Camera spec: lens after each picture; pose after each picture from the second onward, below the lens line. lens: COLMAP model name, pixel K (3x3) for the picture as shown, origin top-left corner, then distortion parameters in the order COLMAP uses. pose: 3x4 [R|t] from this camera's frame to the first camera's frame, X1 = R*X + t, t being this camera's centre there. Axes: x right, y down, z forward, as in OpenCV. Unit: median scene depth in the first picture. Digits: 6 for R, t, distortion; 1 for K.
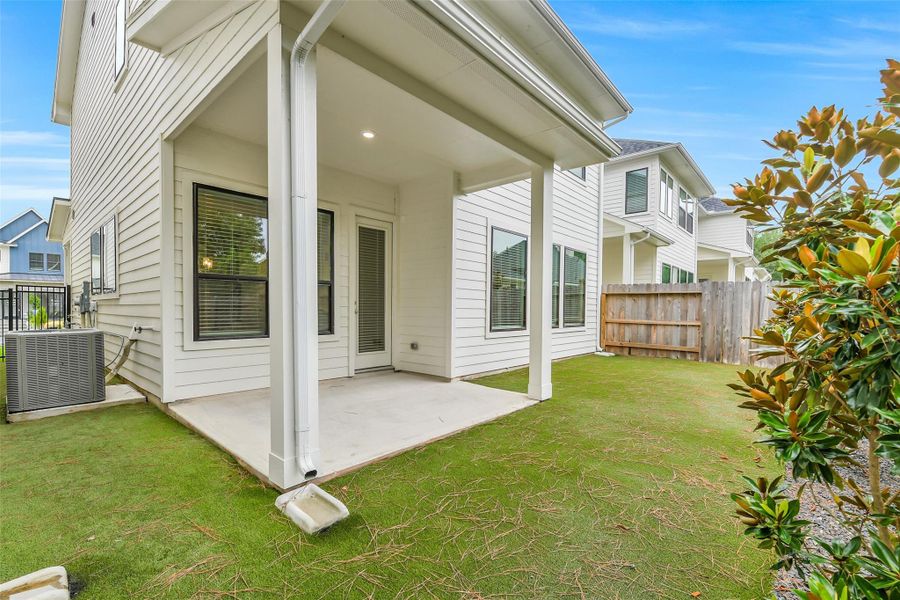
lens RADIAL K [[401.1, 0, 447.7], [0, 401.1, 319.8], [0, 0, 1]] dist [0.004376, -0.003188]
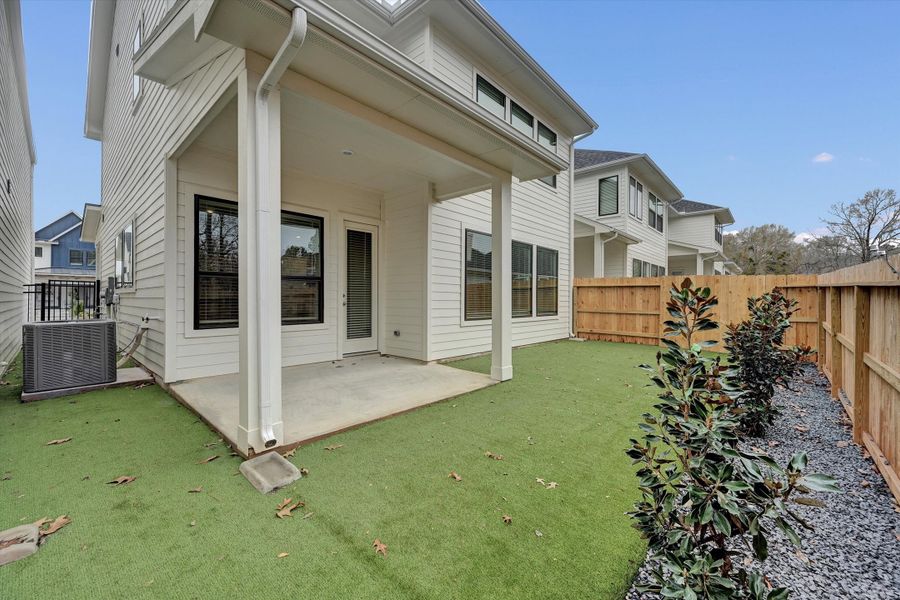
lens RADIAL K [[360.4, 0, 456.2], [0, 360.4, 300.2], [0, 0, 1]] dist [0.013303, 0.001259]
pose [[0.999964, 0.000115, -0.008444, 0.096485], [-0.000297, 0.999767, -0.021593, -0.006786], [0.008439, 0.021594, 0.999731, -0.033375]]
